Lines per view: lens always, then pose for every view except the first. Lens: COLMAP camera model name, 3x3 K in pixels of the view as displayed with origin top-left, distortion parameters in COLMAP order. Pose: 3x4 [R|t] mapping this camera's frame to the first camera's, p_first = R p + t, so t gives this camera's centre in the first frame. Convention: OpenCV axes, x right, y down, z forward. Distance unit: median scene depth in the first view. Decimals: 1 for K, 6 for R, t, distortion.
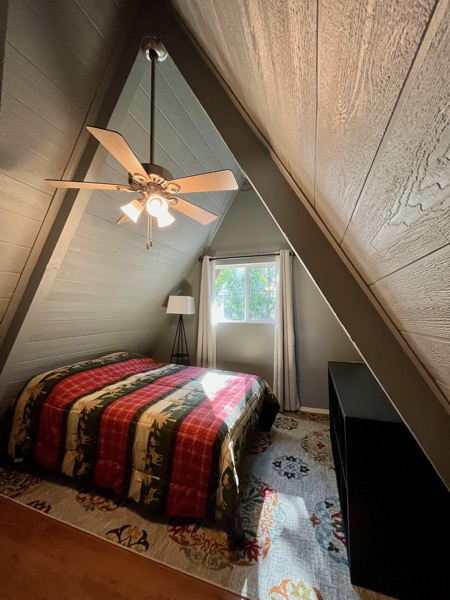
lens RADIAL K [[242.6, 0, 228.8], [0, 242.6, 298.9], [0, 0, 1]] dist [-0.001920, -0.000423]
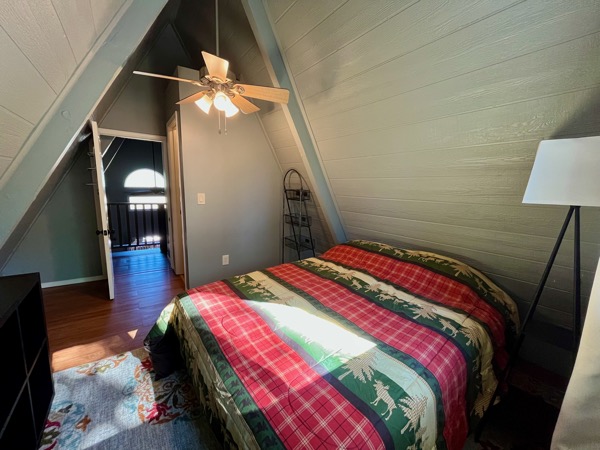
lens RADIAL K [[242.6, 0, 297.4], [0, 242.6, 230.1], [0, 0, 1]] dist [-0.001920, -0.000423]
pose [[-0.580307, 0.125503, -0.804669, 0.447891], [0.003570, 0.988437, 0.151590, 0.091691], [0.814390, 0.085096, -0.574045, 1.770810]]
